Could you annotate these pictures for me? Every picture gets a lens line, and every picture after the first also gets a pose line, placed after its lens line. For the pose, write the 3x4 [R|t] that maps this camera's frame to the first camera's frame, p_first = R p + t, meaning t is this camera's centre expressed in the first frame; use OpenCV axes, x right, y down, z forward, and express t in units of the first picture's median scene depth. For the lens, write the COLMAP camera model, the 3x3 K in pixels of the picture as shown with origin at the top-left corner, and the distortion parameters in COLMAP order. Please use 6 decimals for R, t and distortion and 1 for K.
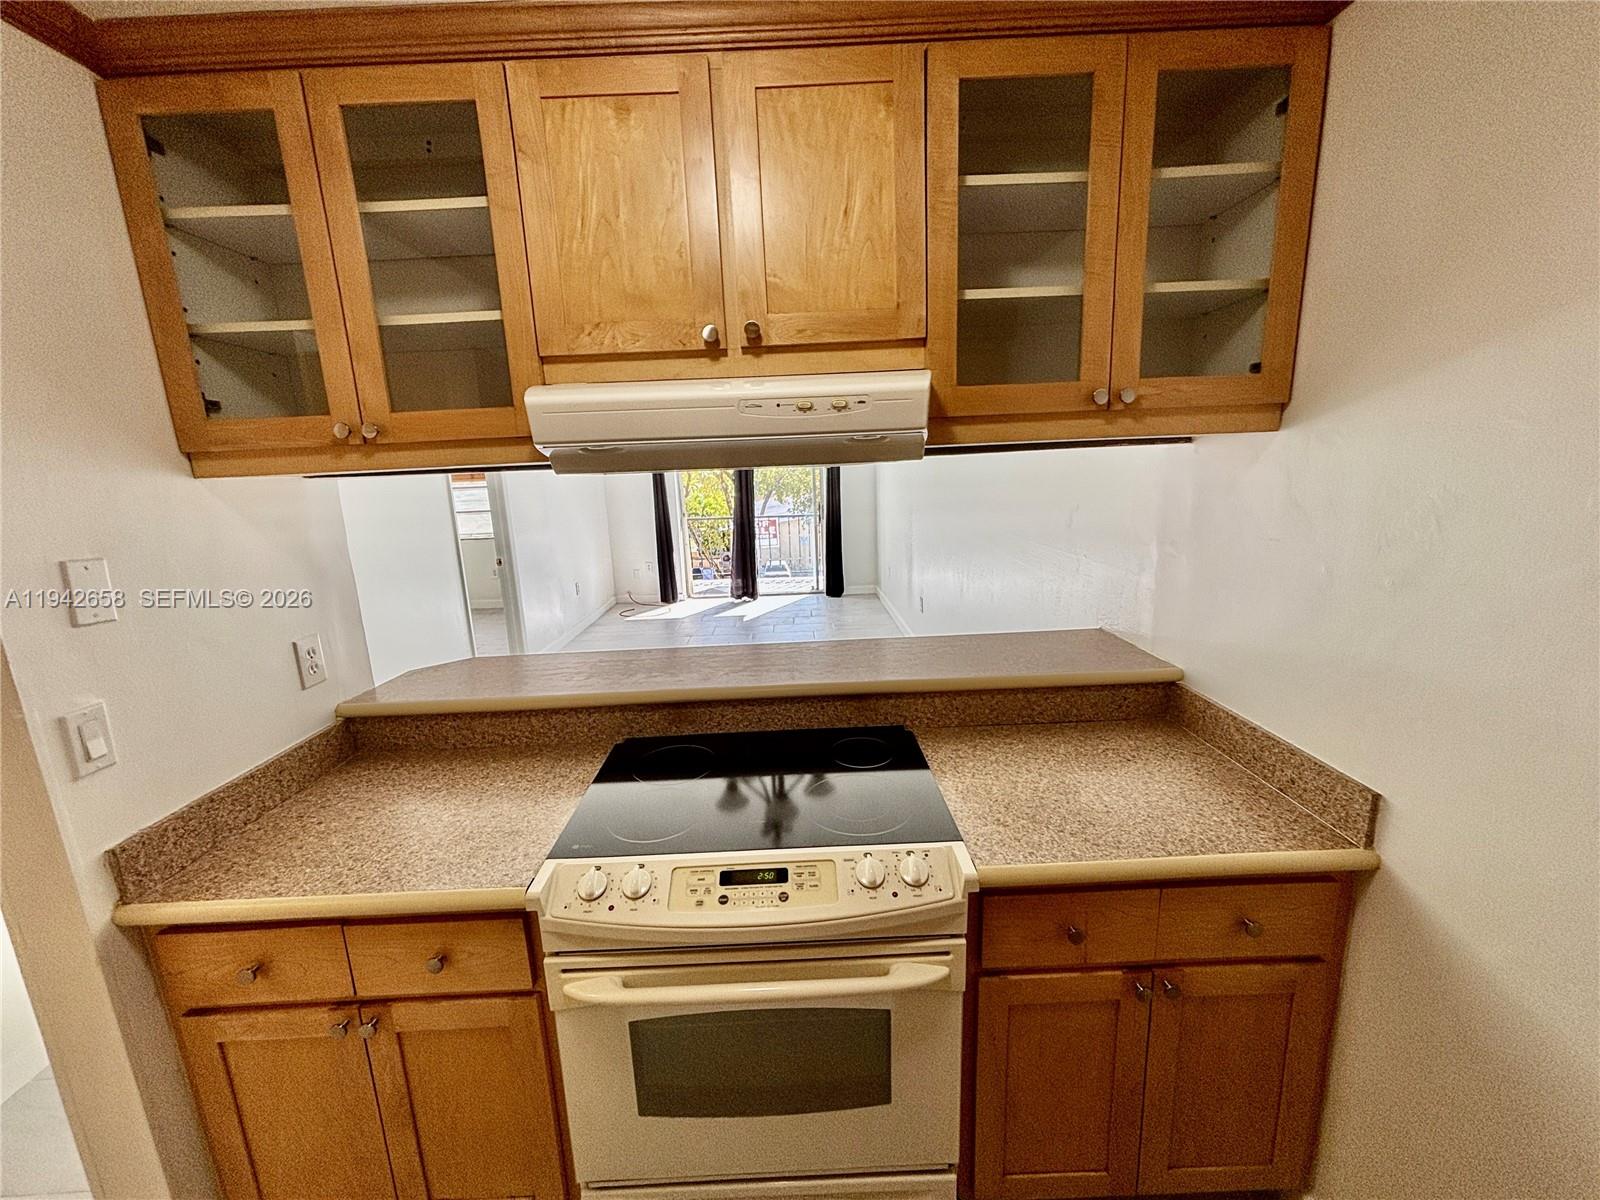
lens RADIAL K [[644.4, 0, 799.0], [0, 644.4, 597.2], [0, 0, 1]] dist [0.005974, -0.000445]
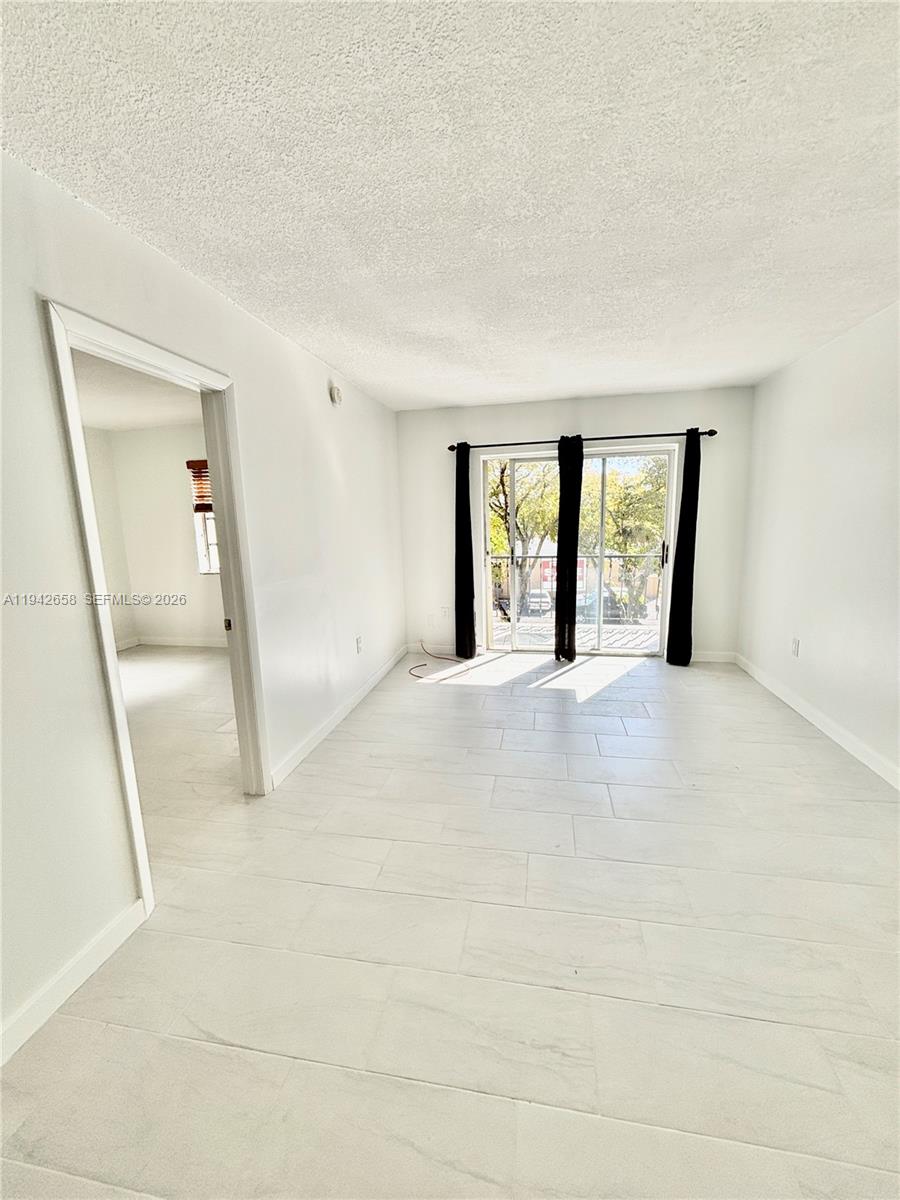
lens RADIAL K [[483.3, 0, 451.1], [0, 483.3, 603.2], [0, 0, 1]] dist [0.005974, -0.000445]
pose [[0.980632, 0.046210, -0.190329, -0.497057], [-0.049745, 0.998666, -0.013836, -0.251190], [0.189435, 0.023036, 0.981623, 1.799766]]
